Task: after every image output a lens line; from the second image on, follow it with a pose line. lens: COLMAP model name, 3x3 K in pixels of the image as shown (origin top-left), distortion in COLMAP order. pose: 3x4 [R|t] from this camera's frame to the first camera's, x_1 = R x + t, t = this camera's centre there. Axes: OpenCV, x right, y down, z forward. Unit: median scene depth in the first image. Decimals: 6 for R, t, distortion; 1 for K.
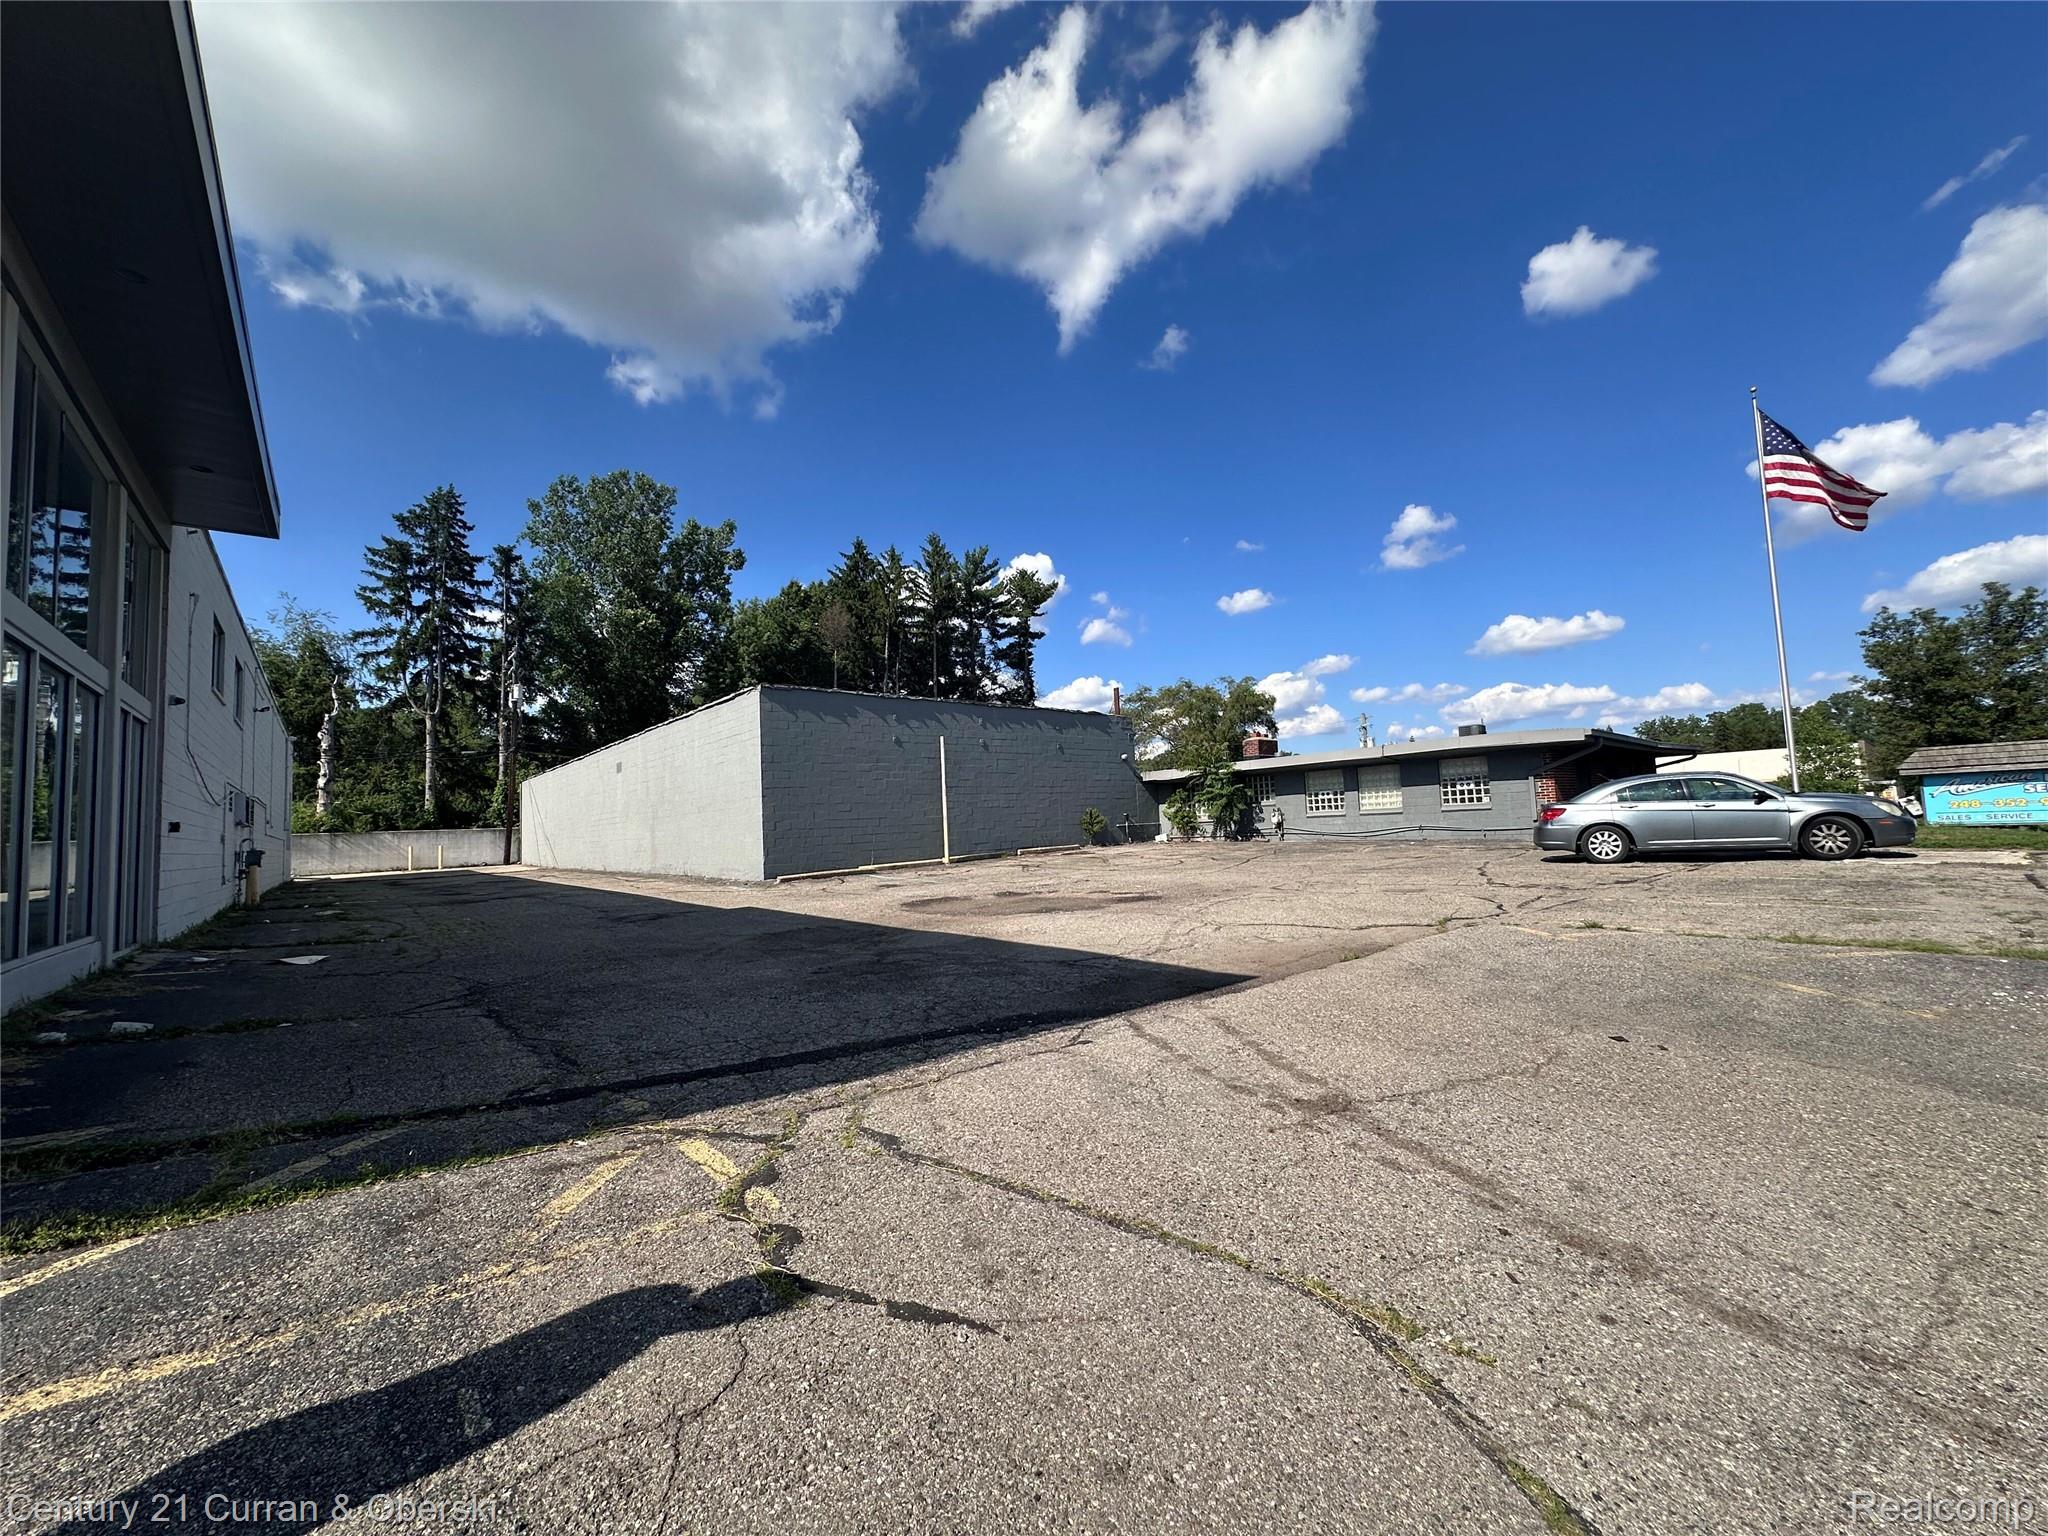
lens RADIAL K [[817.7, 0, 1026.5], [0, 817.7, 767.8], [0, 0, 1]] dist [-0.004603, 0.000841]
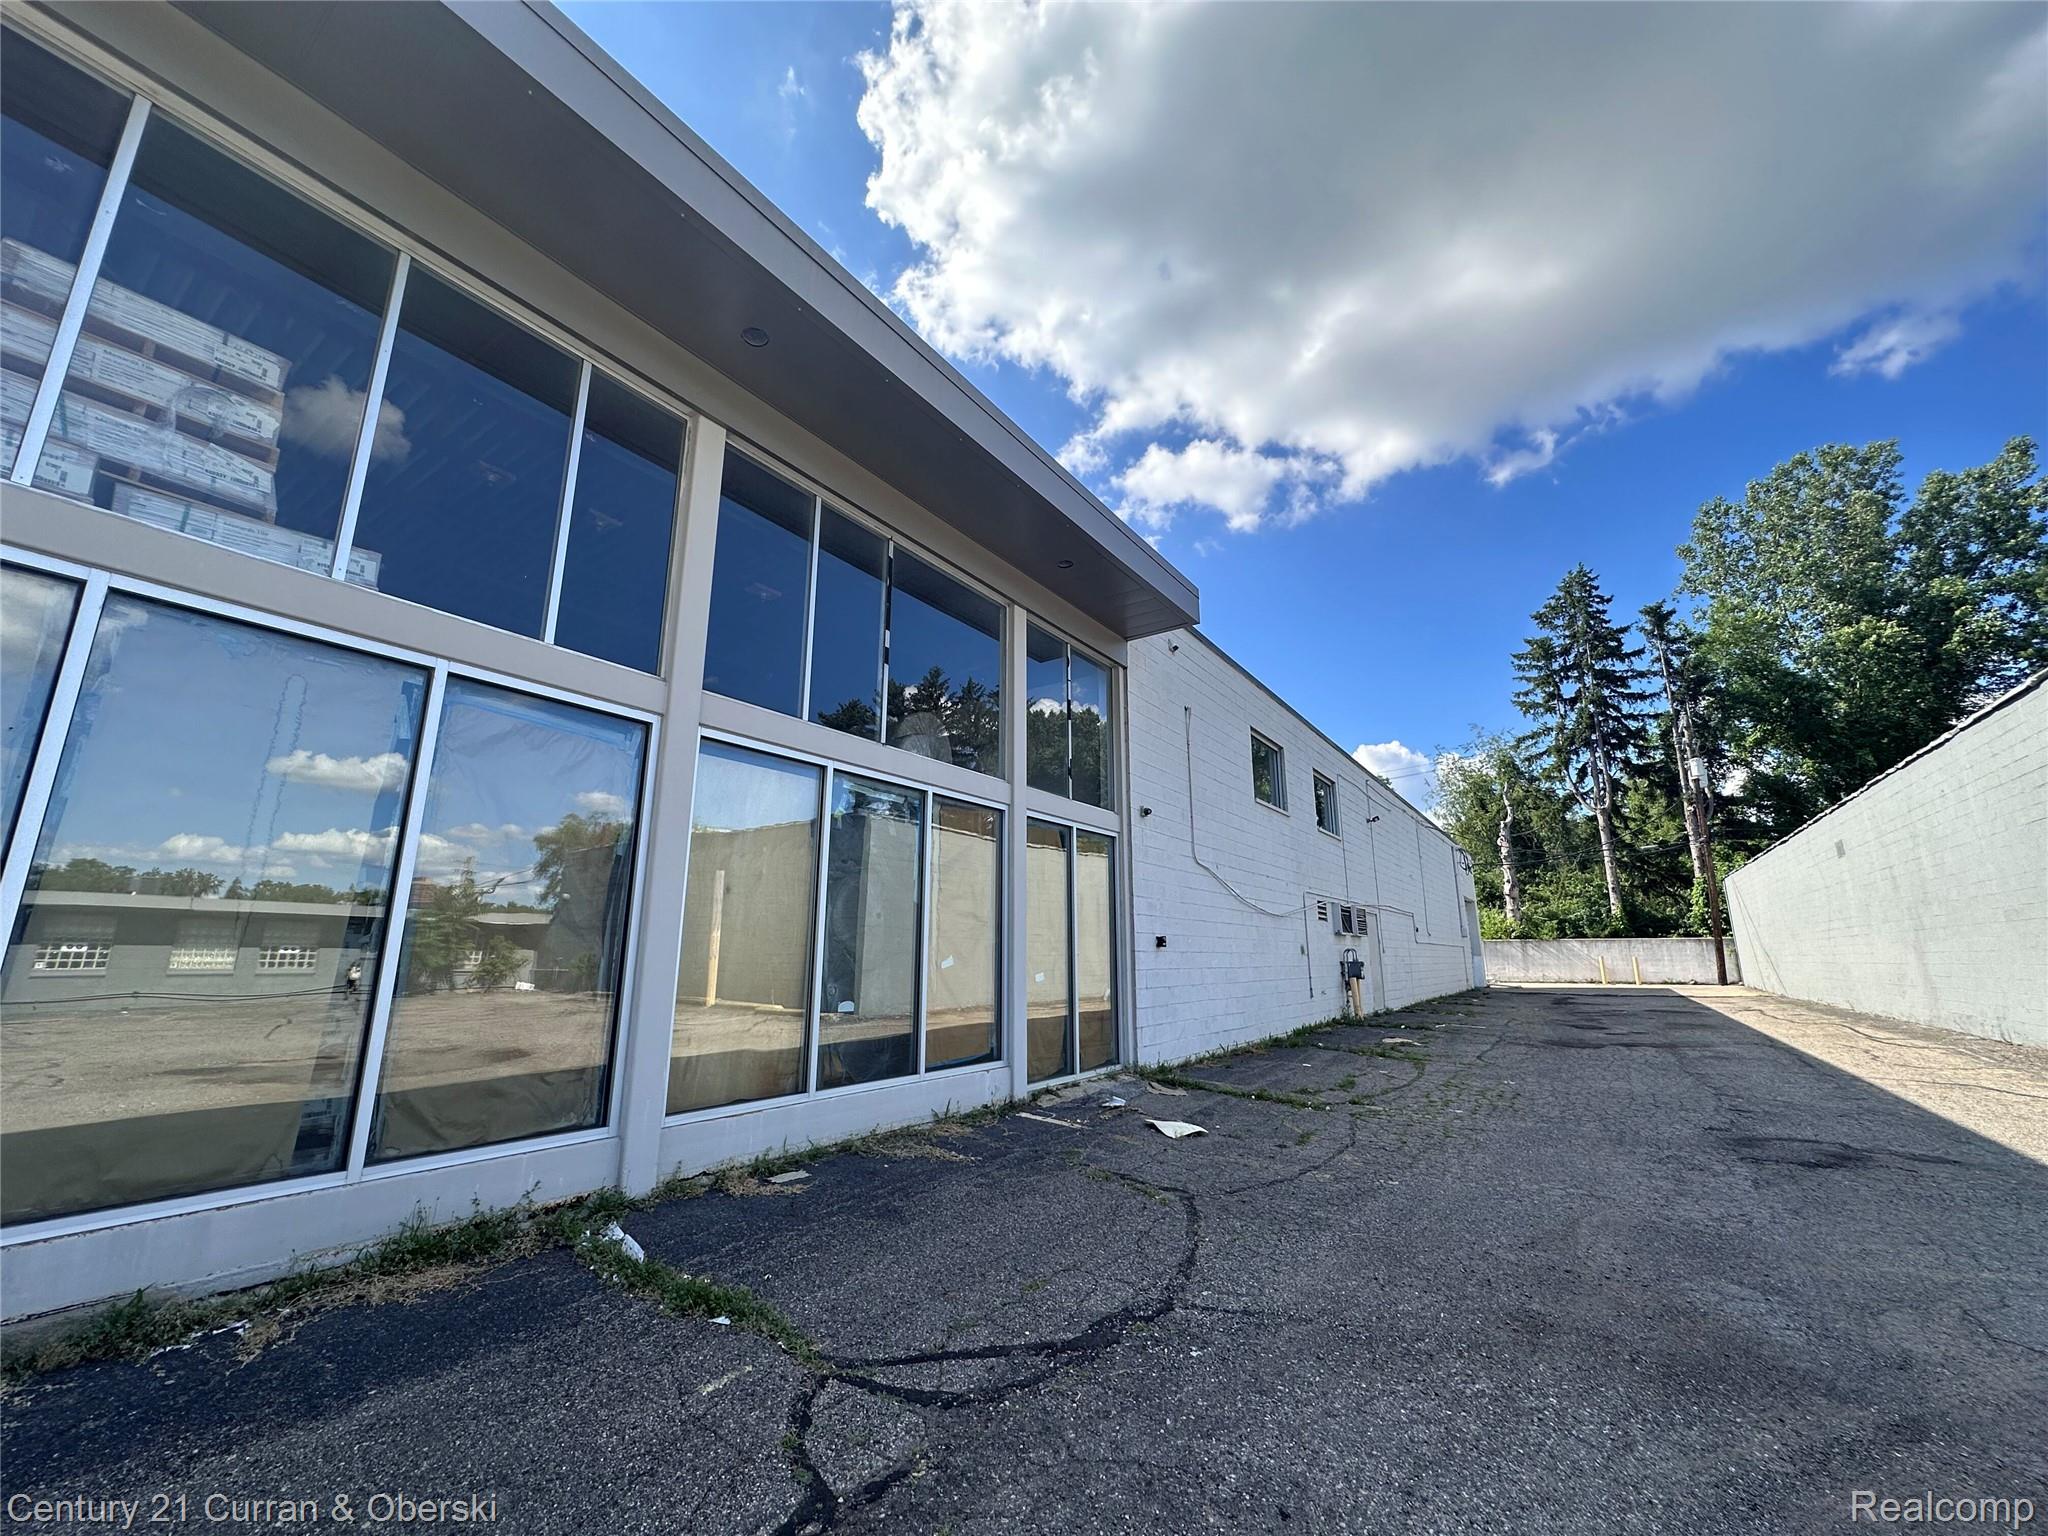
lens RADIAL K [[807.5, 0, 1015.5], [0, 807.5, 768.4], [0, 0, 1]] dist [-0.008750, 0.000114]
pose [[0.251852, -0.176617, -0.951513, -0.033796], [0.055201, 0.984227, -0.168079, 0.005046], [0.966190, -0.010194, 0.257629, 0.142693]]
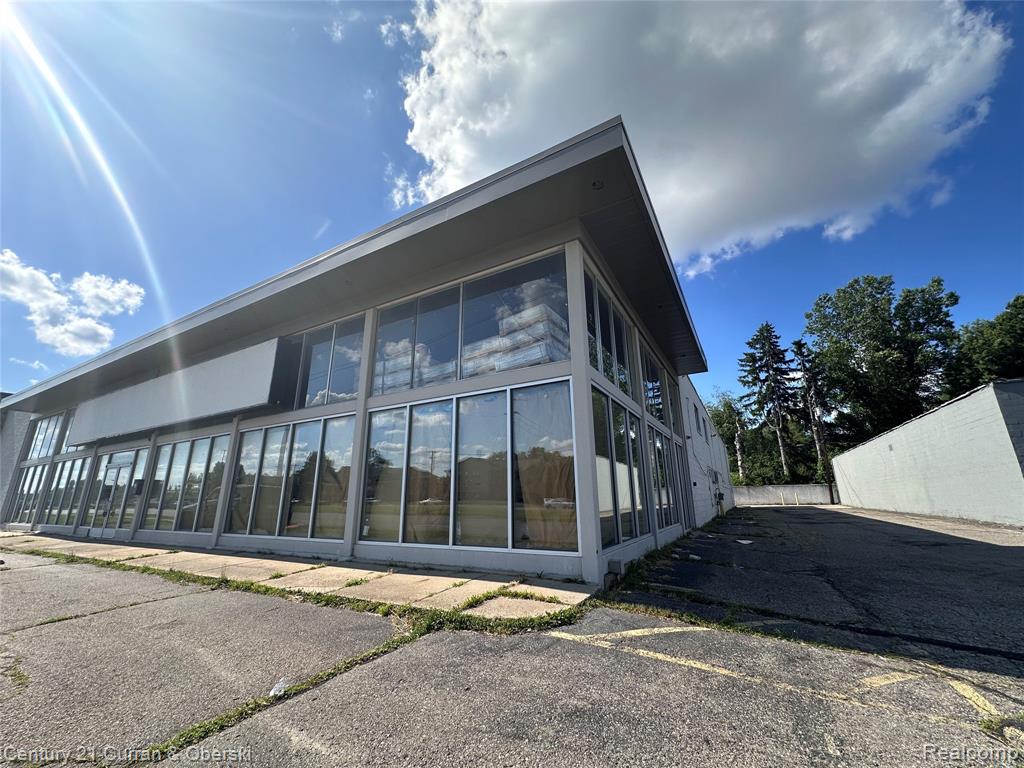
lens RADIAL K [[408.8, 0, 513.2], [0, 408.8, 383.9], [0, 0, 1]] dist [-0.004603, 0.000841]
pose [[0.350321, -0.215199, -0.911573, 0.012002], [0.061572, 0.976434, -0.206849, -0.001912], [0.934604, 0.016336, 0.355315, -0.012122]]
